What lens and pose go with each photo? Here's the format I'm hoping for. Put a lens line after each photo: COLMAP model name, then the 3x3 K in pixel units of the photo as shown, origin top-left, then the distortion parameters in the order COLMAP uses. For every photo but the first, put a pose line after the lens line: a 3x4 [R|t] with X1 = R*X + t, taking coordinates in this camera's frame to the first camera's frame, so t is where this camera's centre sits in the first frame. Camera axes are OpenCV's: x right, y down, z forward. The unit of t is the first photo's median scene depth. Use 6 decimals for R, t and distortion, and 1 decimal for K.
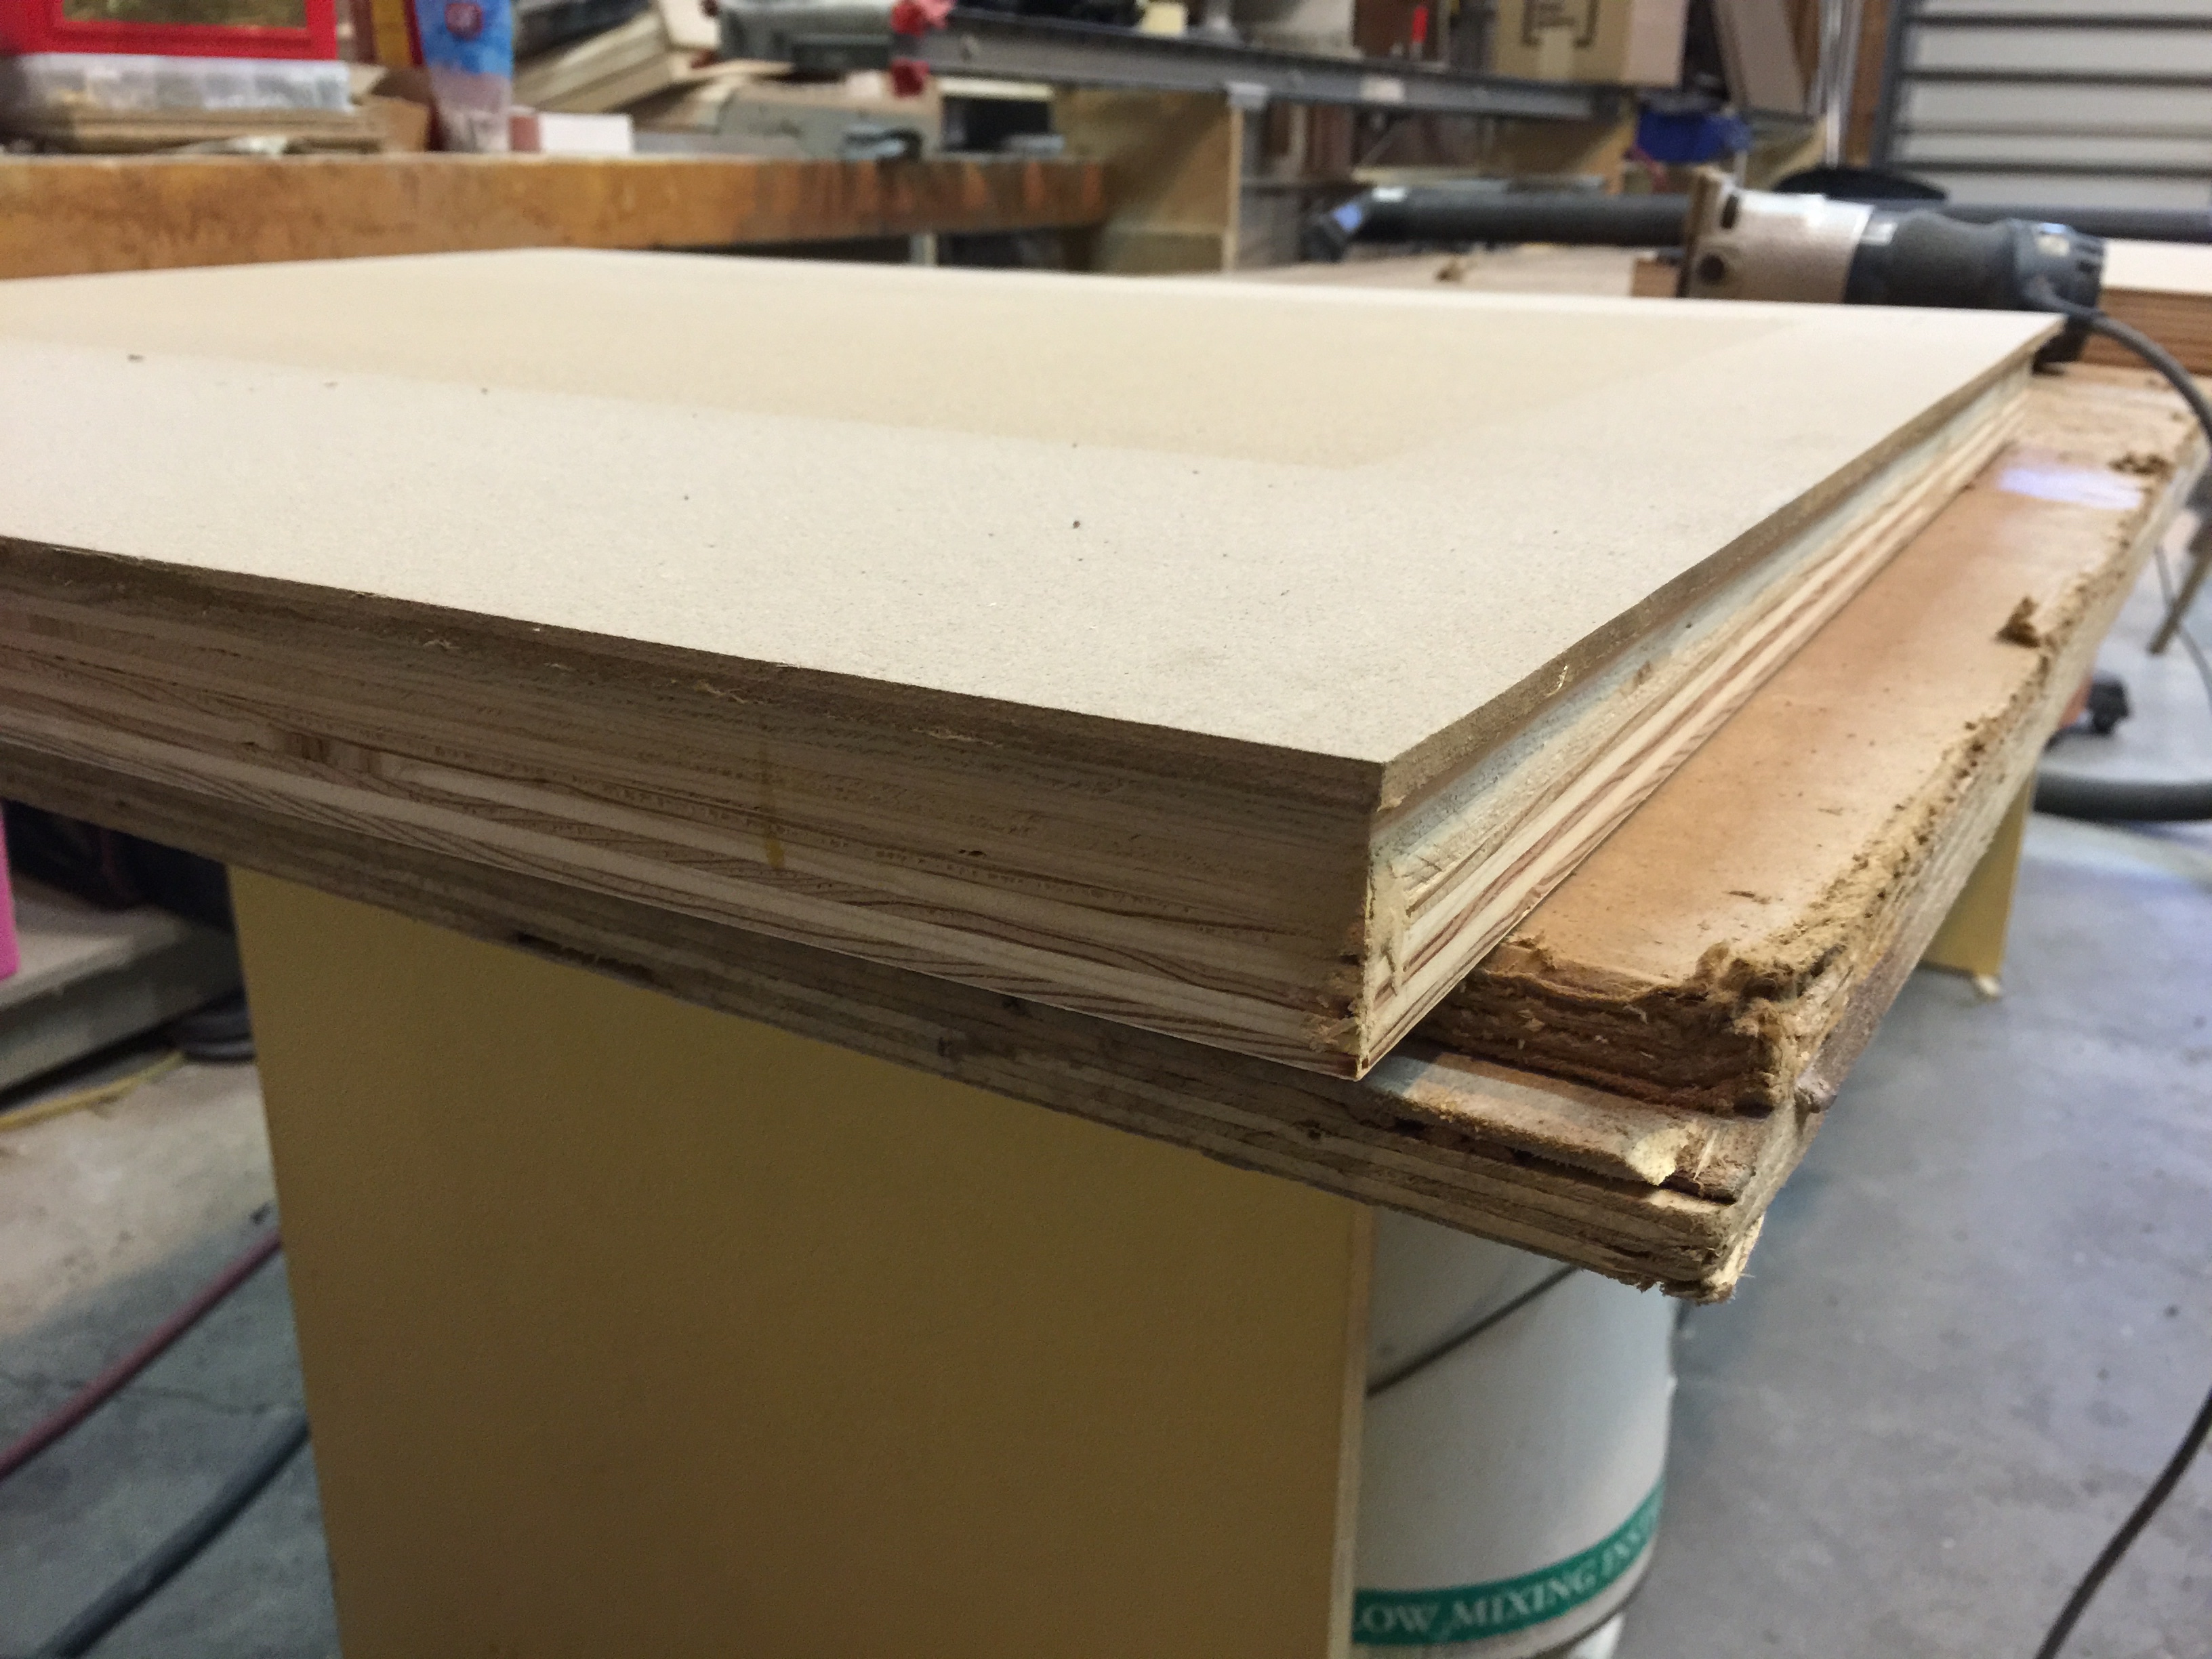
lens RADIAL K [[1861.7, 0, 1106.0], [0, 1861.7, 829.5], [0, 0, 1]] dist [0.085738, -0.115280]
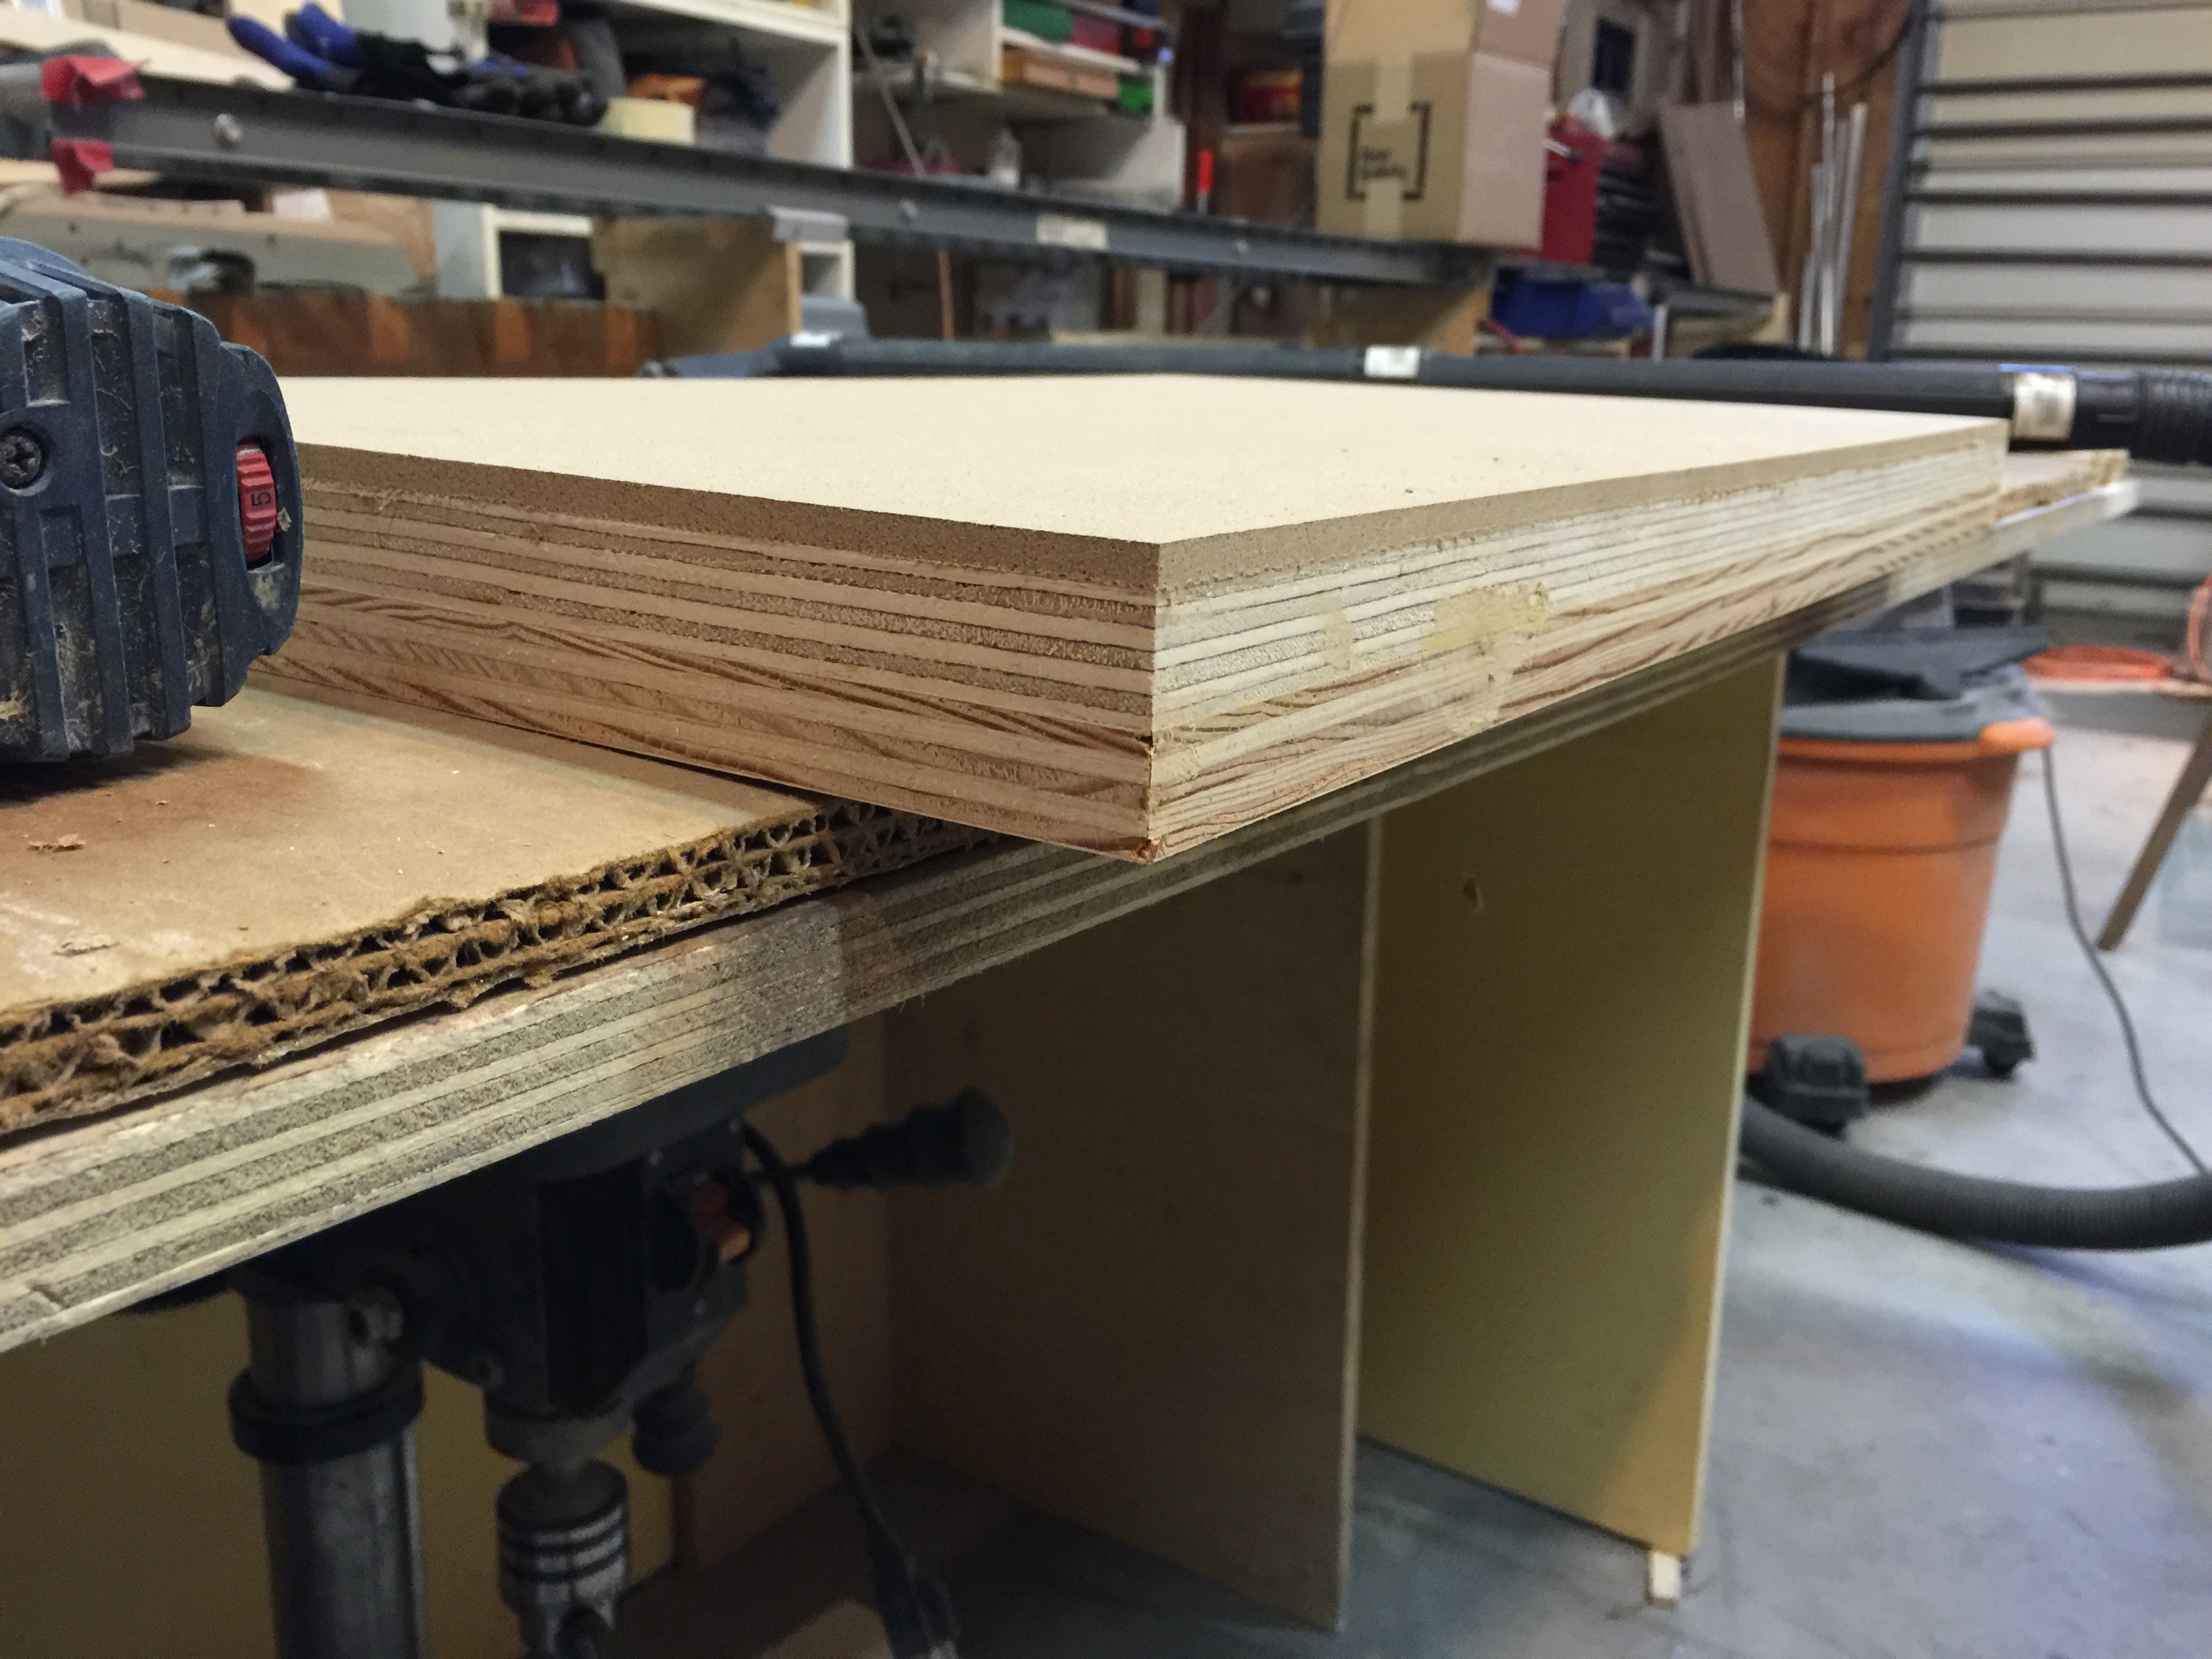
lens RADIAL K [[1861.7, 0, 1106.0], [0, 1861.7, 829.5], [0, 0, 1]] dist [0.085738, -0.115280]
pose [[0.998588, 0.025735, -0.046467, 0.160581], [-0.029787, 0.995610, -0.088735, -0.054950], [0.043979, 0.089994, 0.994971, 0.180034]]
